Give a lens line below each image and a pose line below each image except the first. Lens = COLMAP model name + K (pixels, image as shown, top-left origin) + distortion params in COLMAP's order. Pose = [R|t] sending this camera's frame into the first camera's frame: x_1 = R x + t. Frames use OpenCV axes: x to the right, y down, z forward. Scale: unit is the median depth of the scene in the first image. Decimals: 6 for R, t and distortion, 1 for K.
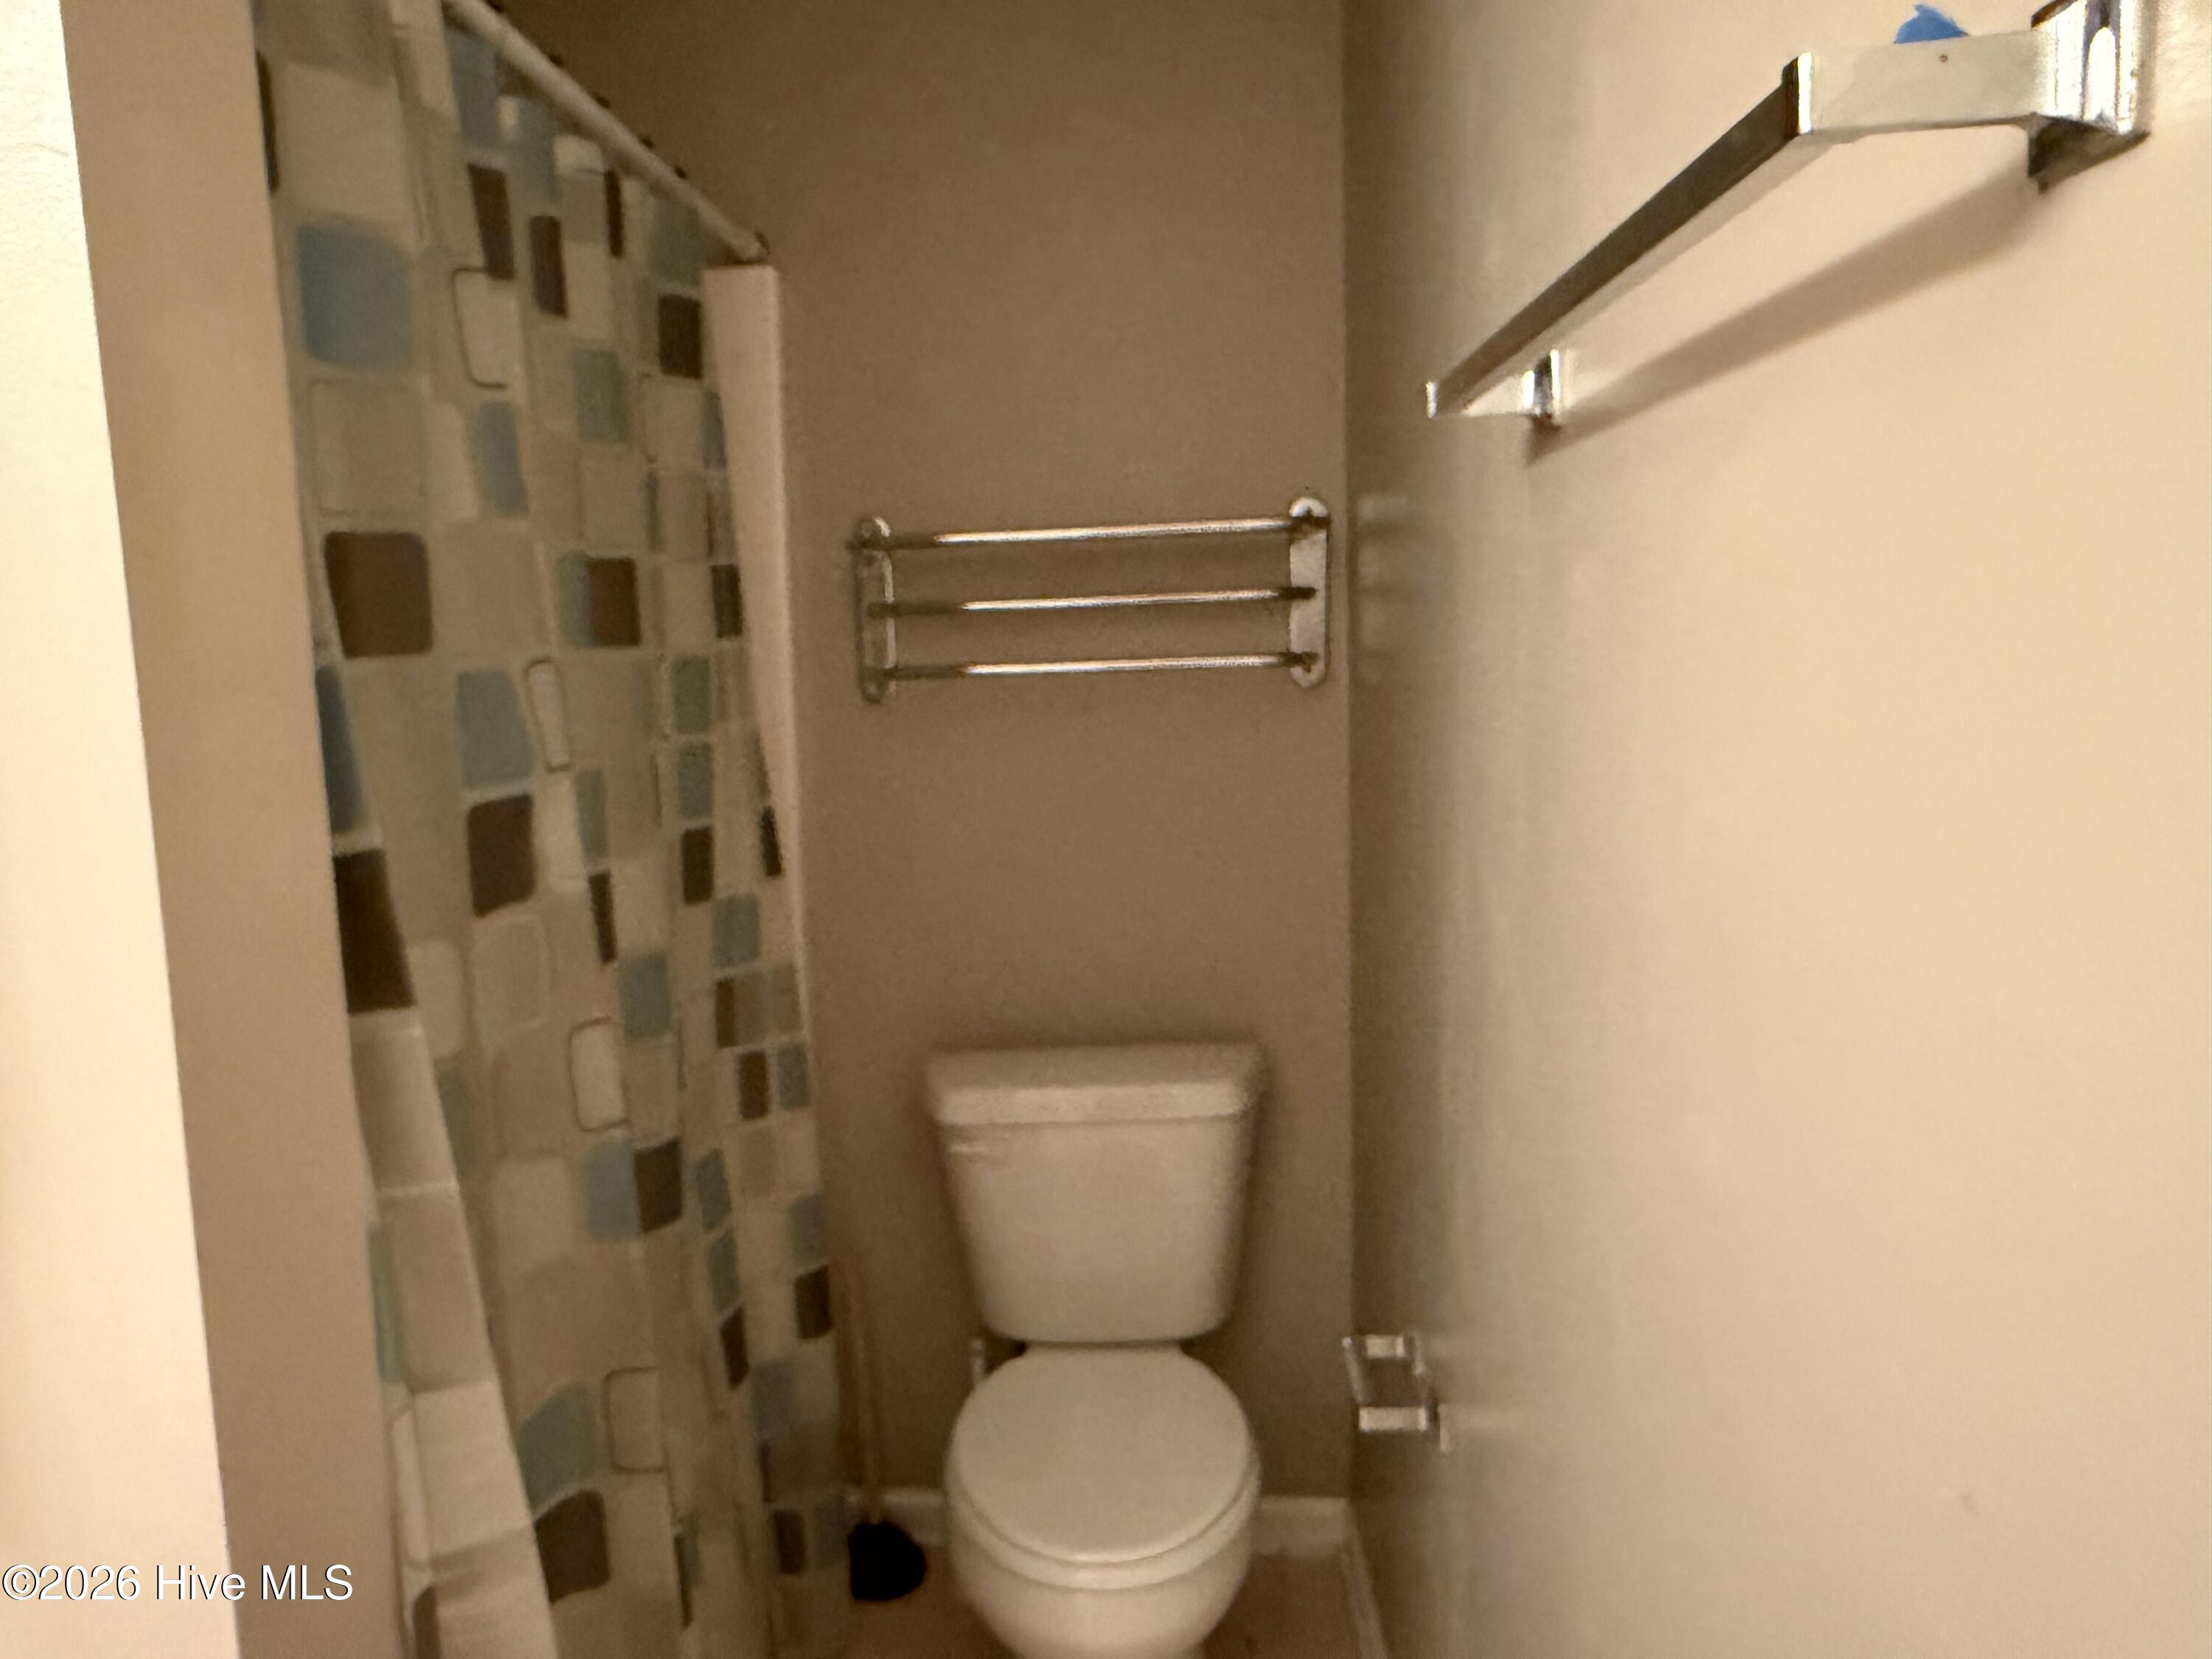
lens RADIAL K [[1570.1, 0, 1194.2], [0, 1570.1, 832.5], [0, 0, 1]] dist [0.002100, 0.004642]
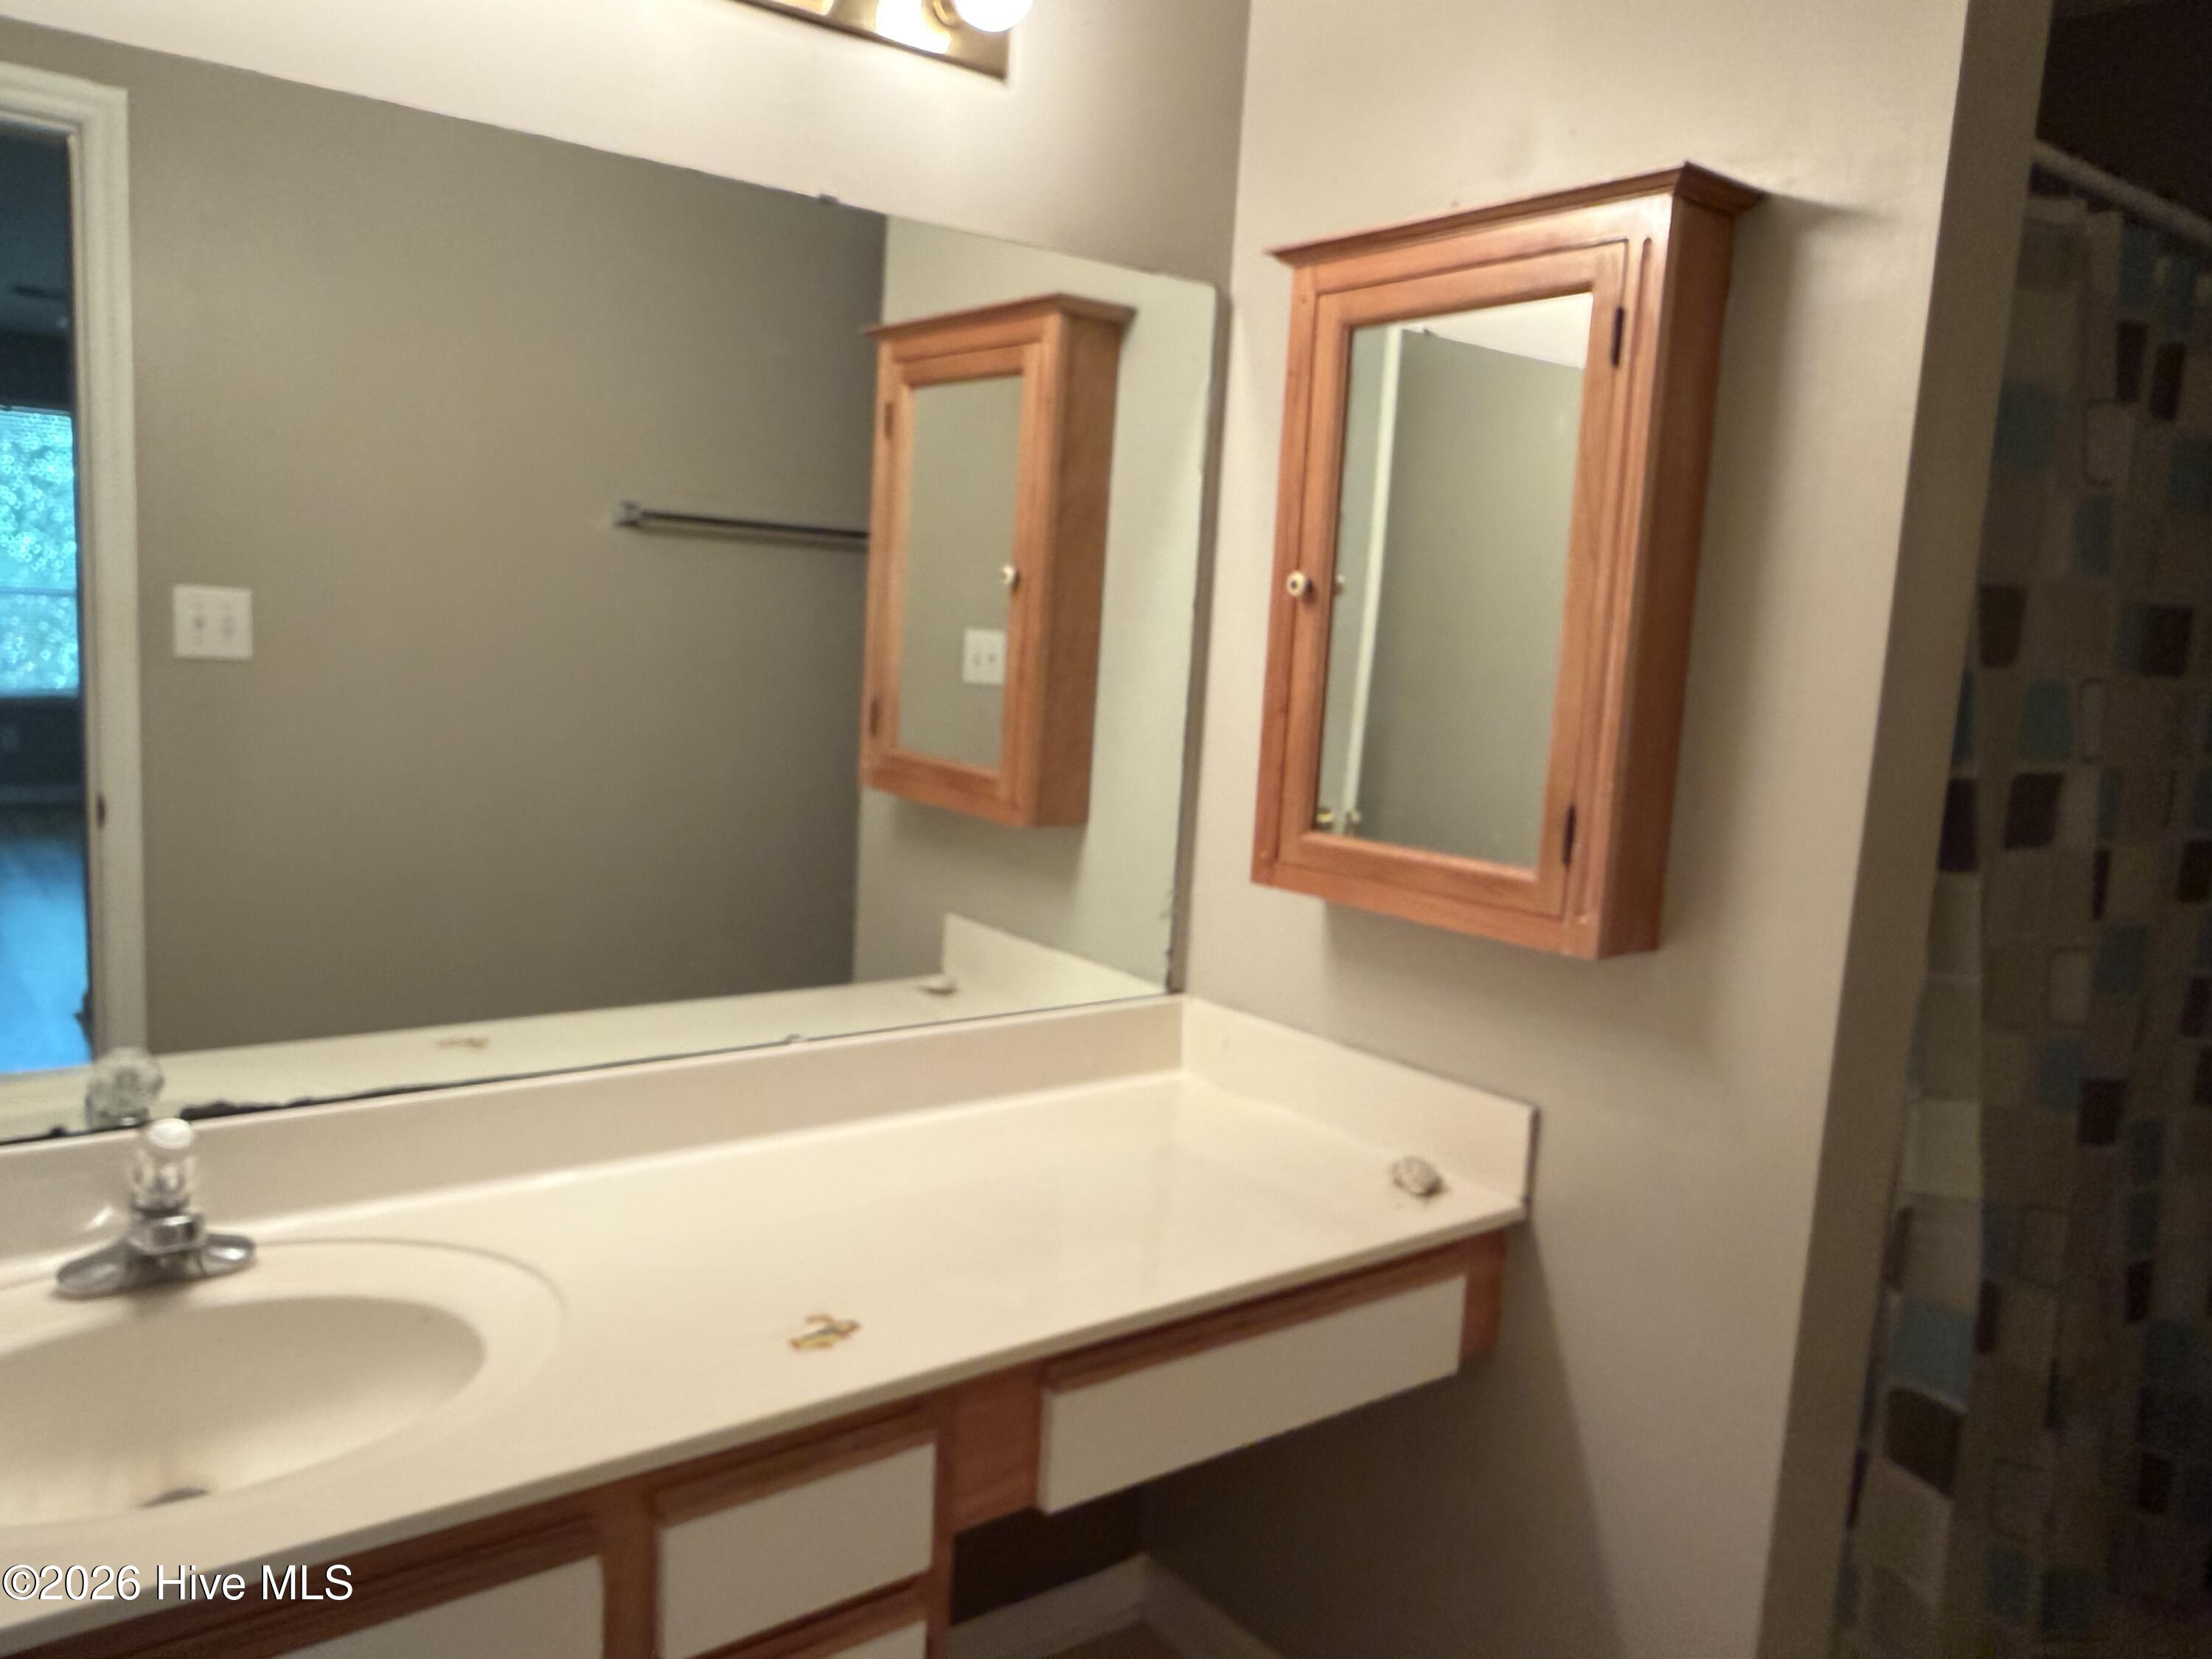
lens RADIAL K [[1570.1, 0, 1194.2], [0, 1570.1, 832.5], [0, 0, 1]] dist [0.002100, 0.004642]
pose [[0.611681, 0.172129, -0.772152, 0.173627], [-0.175866, 0.981206, 0.079415, 0.045756], [0.771309, 0.087218, 0.630456, -0.429538]]
